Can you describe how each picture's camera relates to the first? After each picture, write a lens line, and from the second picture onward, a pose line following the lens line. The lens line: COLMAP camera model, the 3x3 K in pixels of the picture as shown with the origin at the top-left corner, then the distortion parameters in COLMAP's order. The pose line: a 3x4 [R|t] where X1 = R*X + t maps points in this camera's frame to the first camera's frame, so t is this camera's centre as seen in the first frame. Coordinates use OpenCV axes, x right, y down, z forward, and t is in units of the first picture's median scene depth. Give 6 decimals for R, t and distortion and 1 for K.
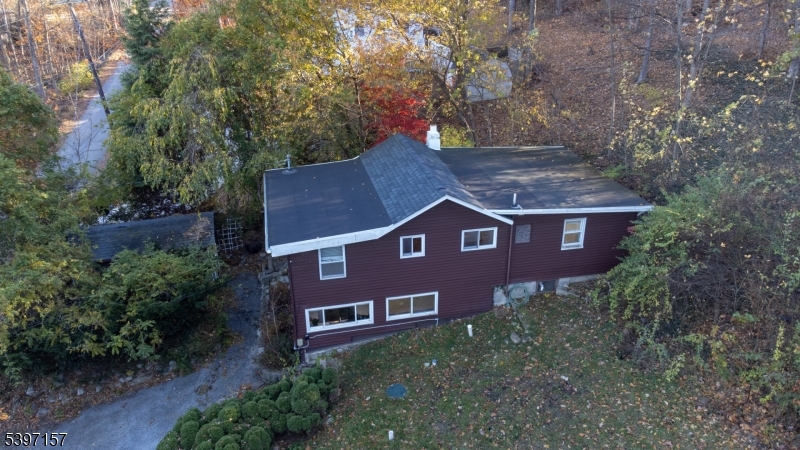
lens RADIAL K [[593.9, 0, 400.0], [0, 593.9, 225.0], [0, 0, 1]] dist [0.056922, 0.004162]
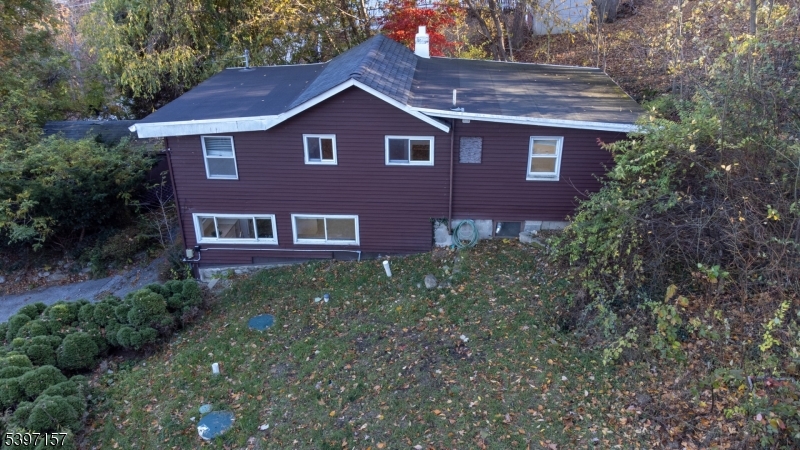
lens RADIAL K [[593.9, 0, 400.0], [0, 593.9, 225.0], [0, 0, 1]] dist [0.056922, 0.004162]
pose [[0.959773, 0.119924, -0.253877, 0.325513], [-0.115664, 0.992782, 0.031699, 0.095361], [0.255846, -0.001060, 0.966717, 0.258914]]
